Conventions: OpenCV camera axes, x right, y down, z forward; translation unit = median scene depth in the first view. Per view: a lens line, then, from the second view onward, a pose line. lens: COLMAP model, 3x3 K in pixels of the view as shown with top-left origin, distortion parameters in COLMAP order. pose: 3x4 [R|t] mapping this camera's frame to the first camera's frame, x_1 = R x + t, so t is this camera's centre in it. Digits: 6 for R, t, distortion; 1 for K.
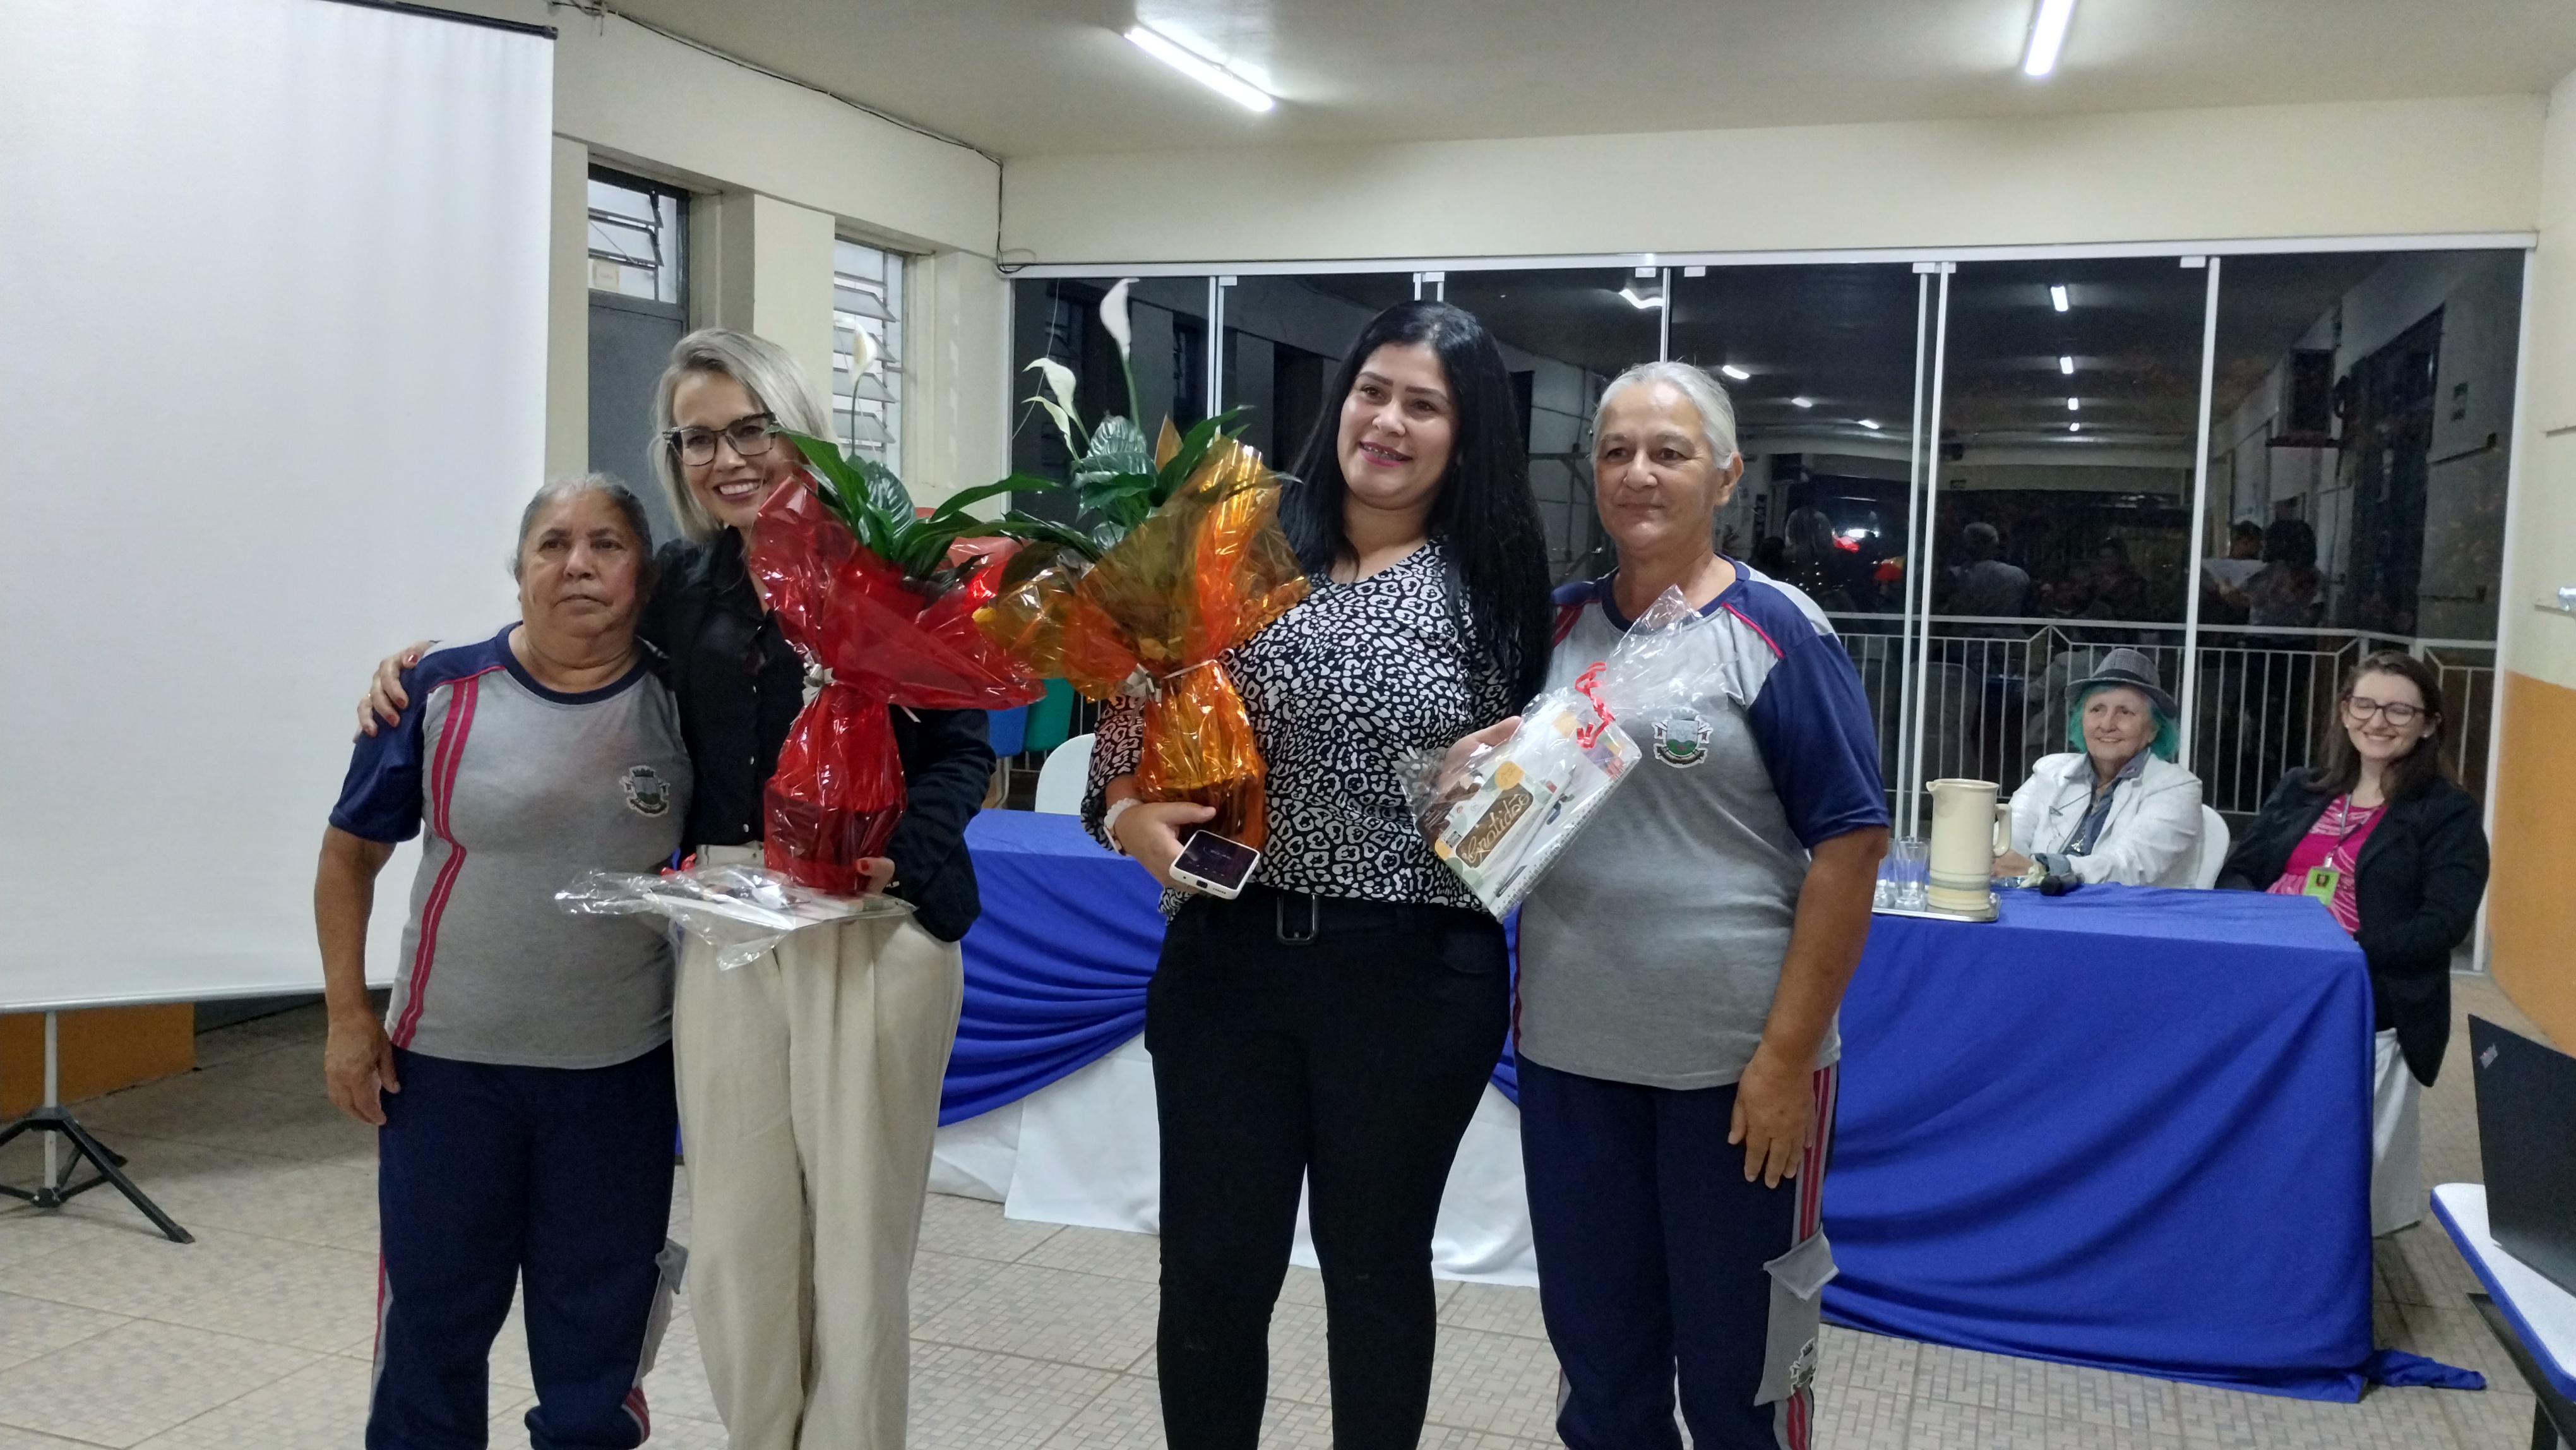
lens RADIAL K [[2111.5, 0, 1299.8], [0, 2111.5, 699.1], [0, 0, 1]] dist [0.064732, -0.080266]
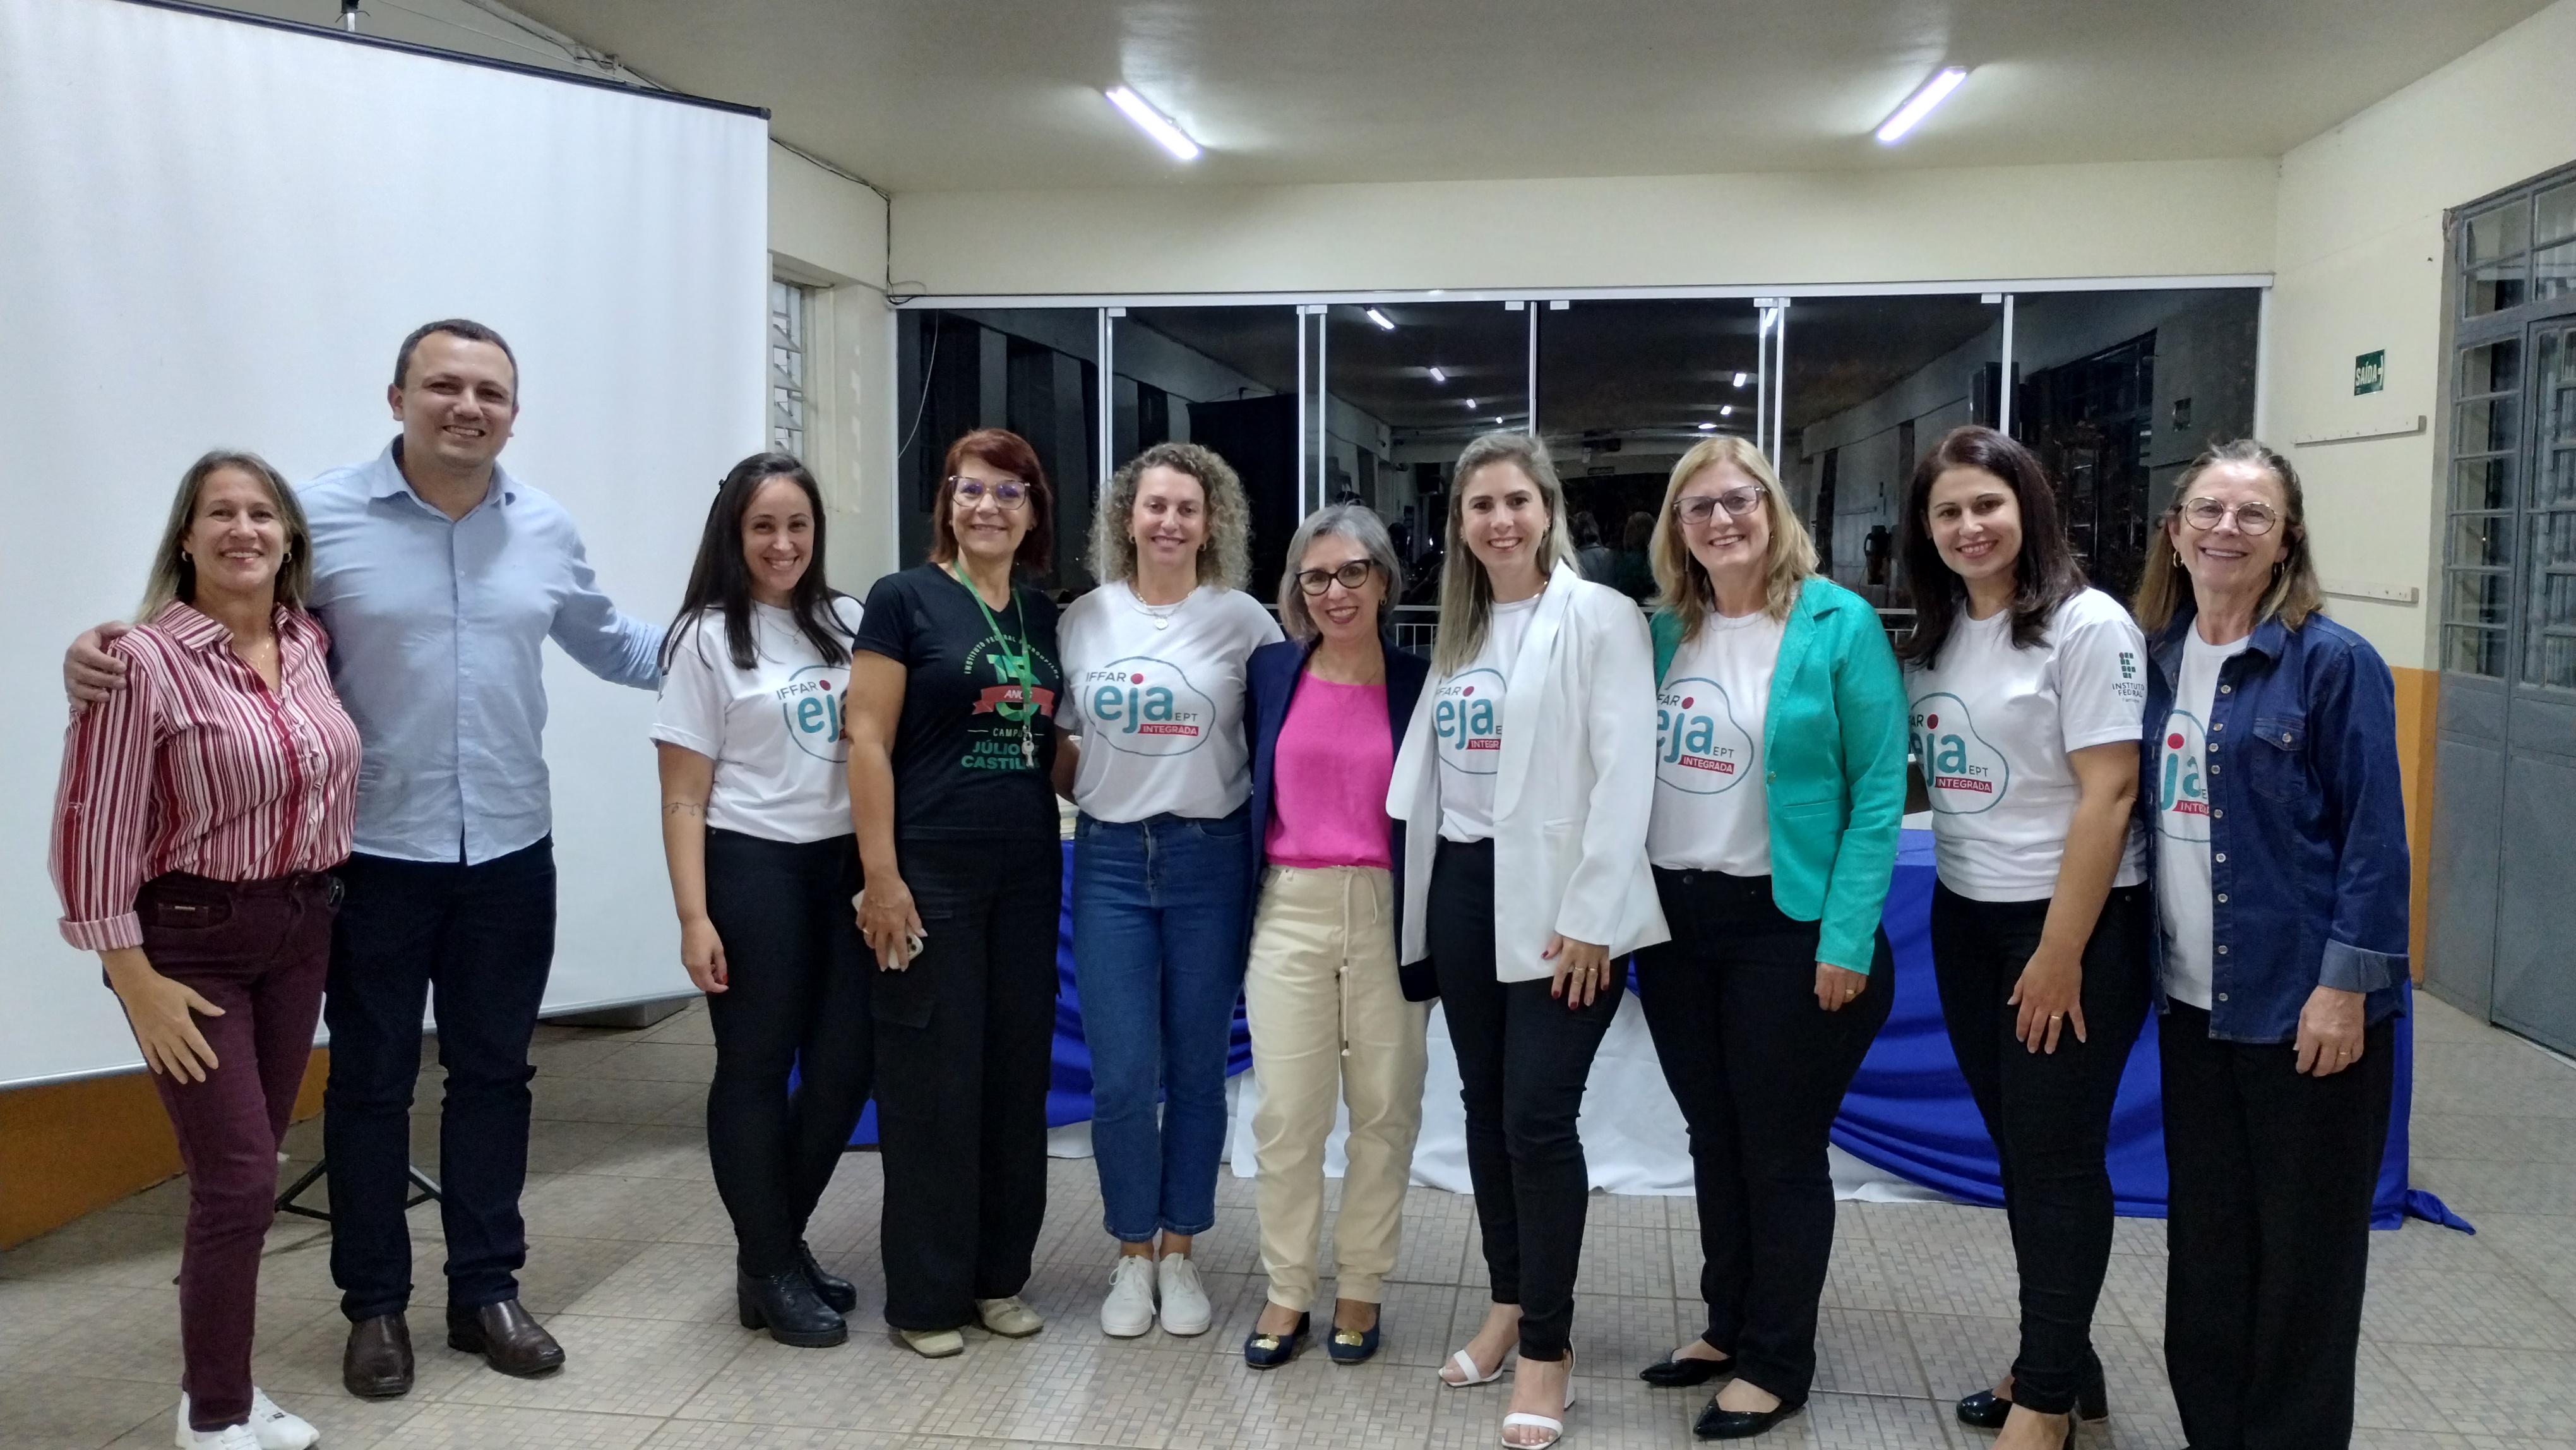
lens RADIAL K [[2111.5, 0, 1258.0], [0, 2111.5, 695.1], [0, 0, 1]] dist [0.064732, -0.080266]
pose [[0.983830, -0.034562, 0.175736, -0.185053], [0.034759, 0.999394, 0.001958, -0.006565], [-0.175698, 0.004182, 0.984435, -0.063731]]
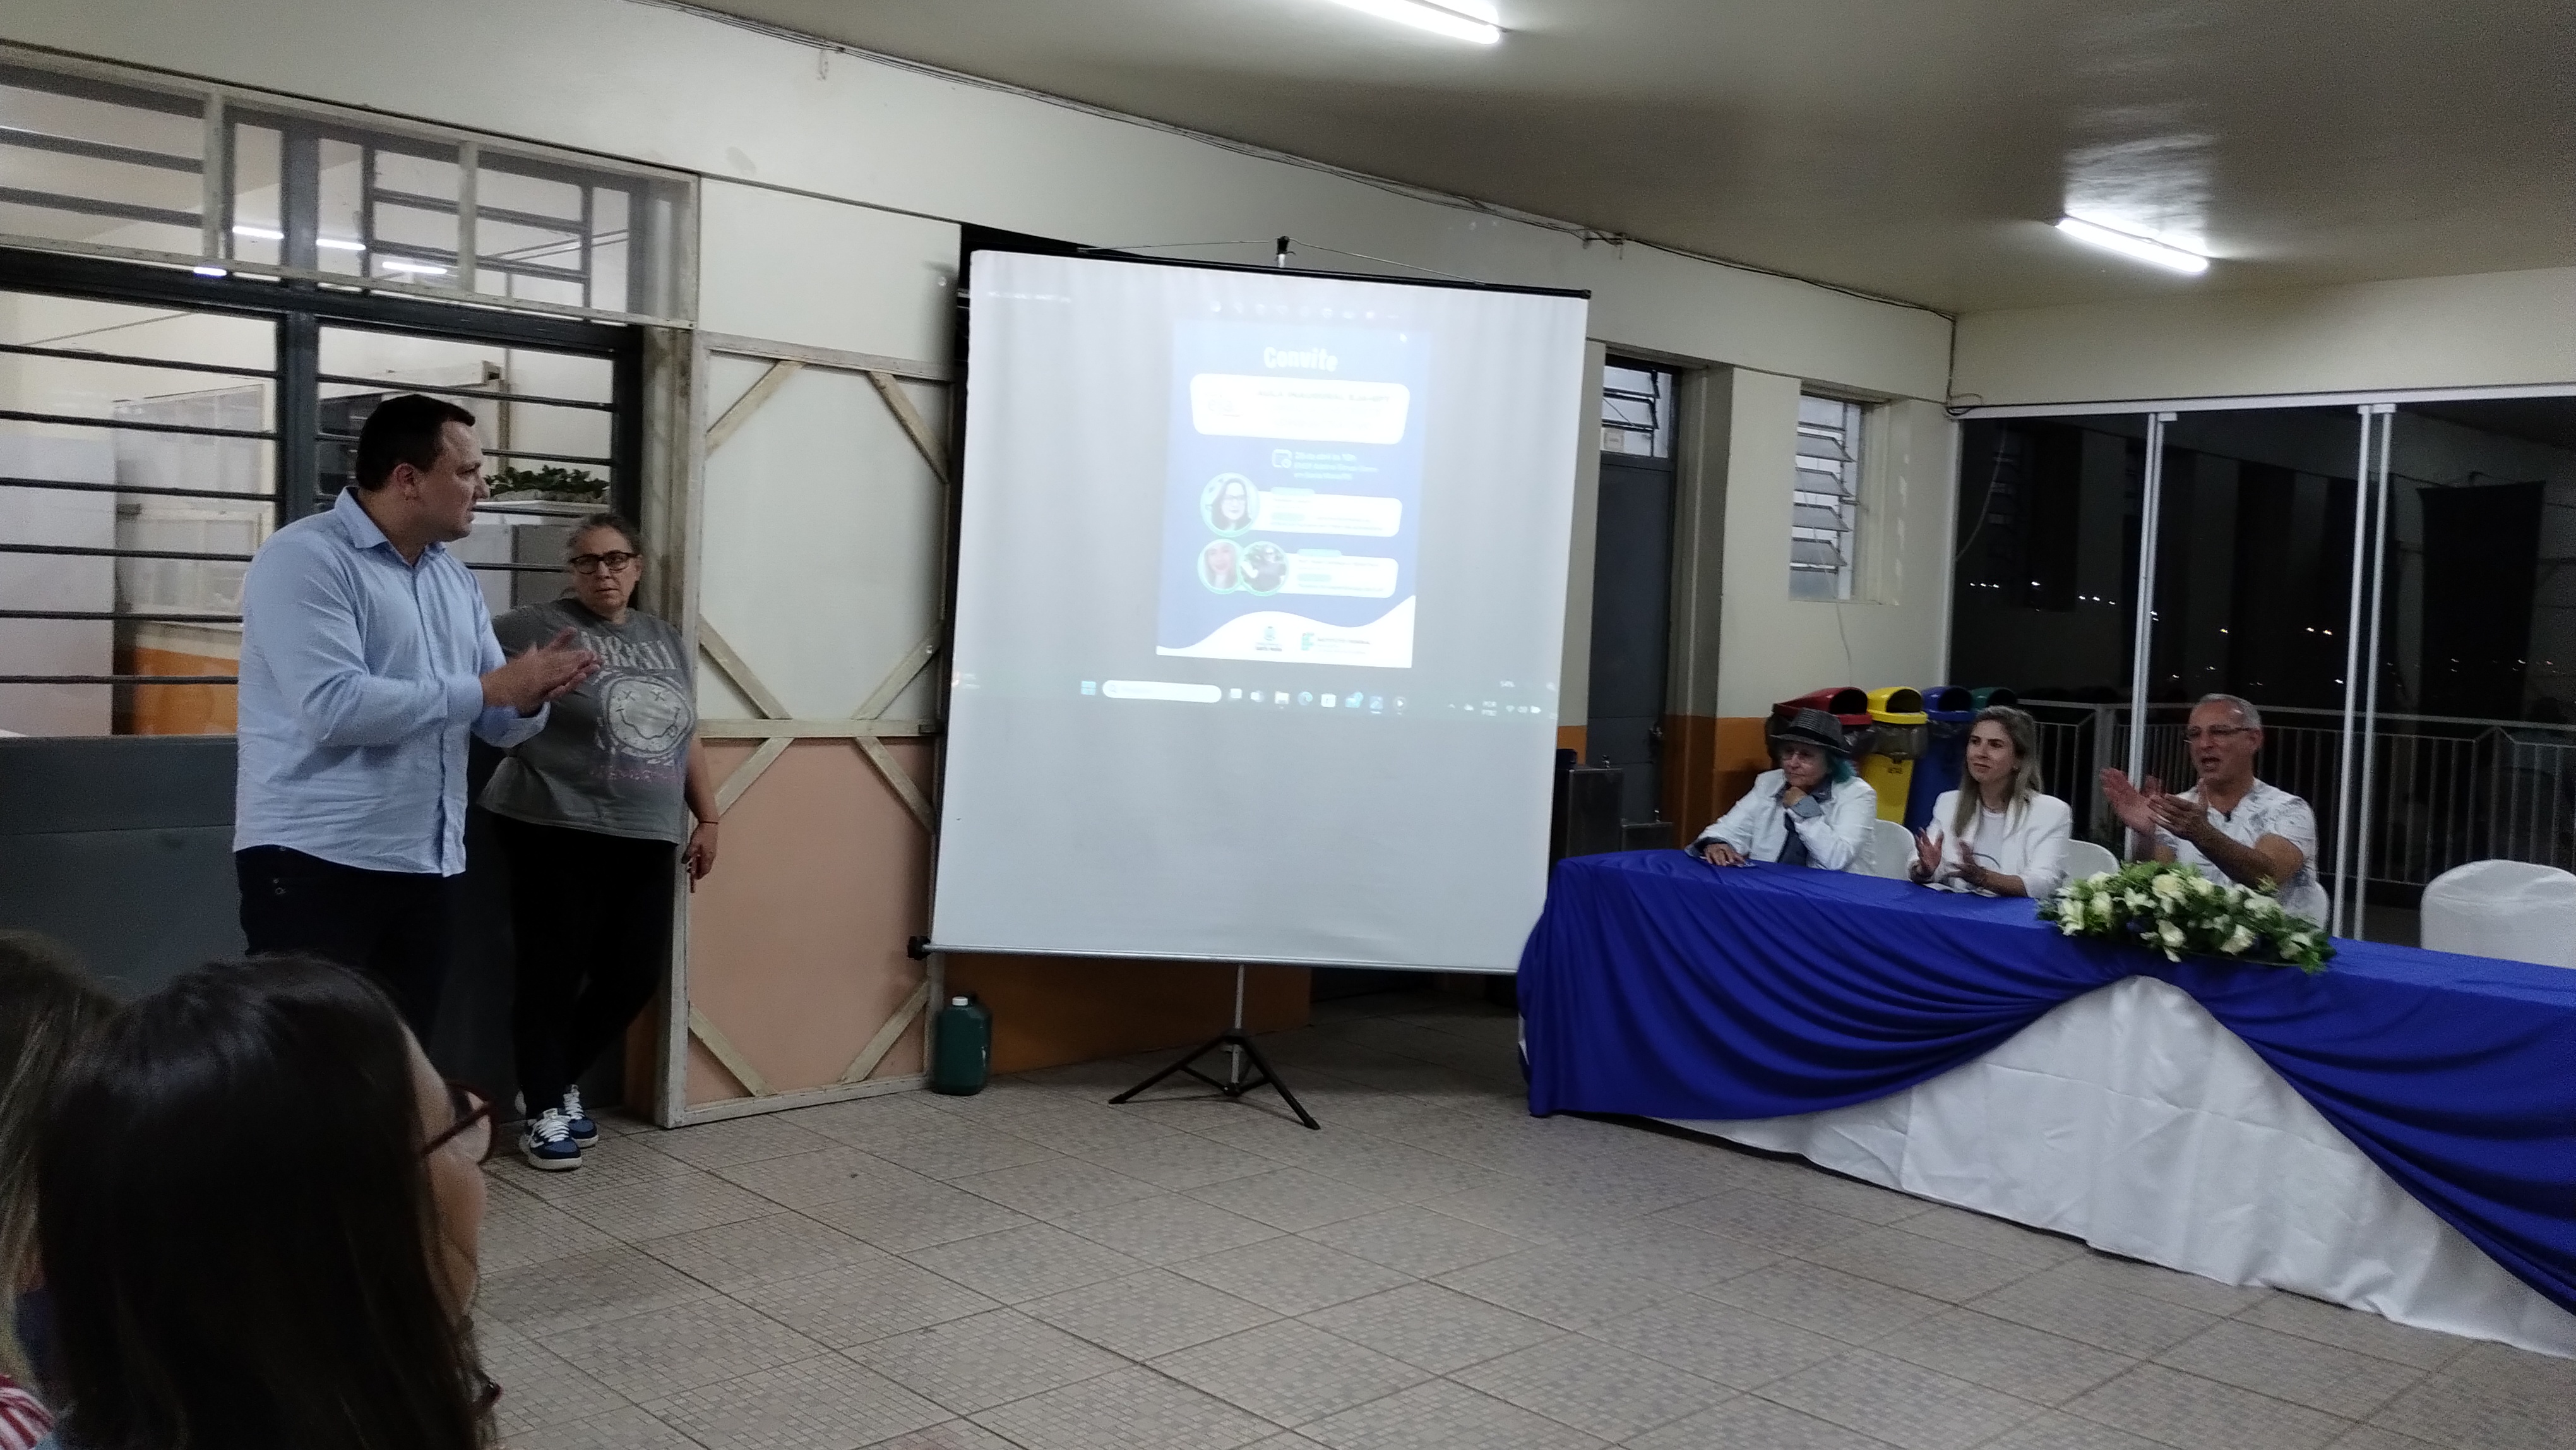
lens RADIAL K [[2111.5, 0, 1301.6], [0, 2111.5, 675.2], [0, 0, 1]] dist [0.064732, -0.080266]
pose [[0.897950, 0.026027, -0.439328, 0.058701], [-0.049529, 0.997884, -0.042116, 0.001629], [0.437302, 0.059578, 0.897339, -0.186558]]
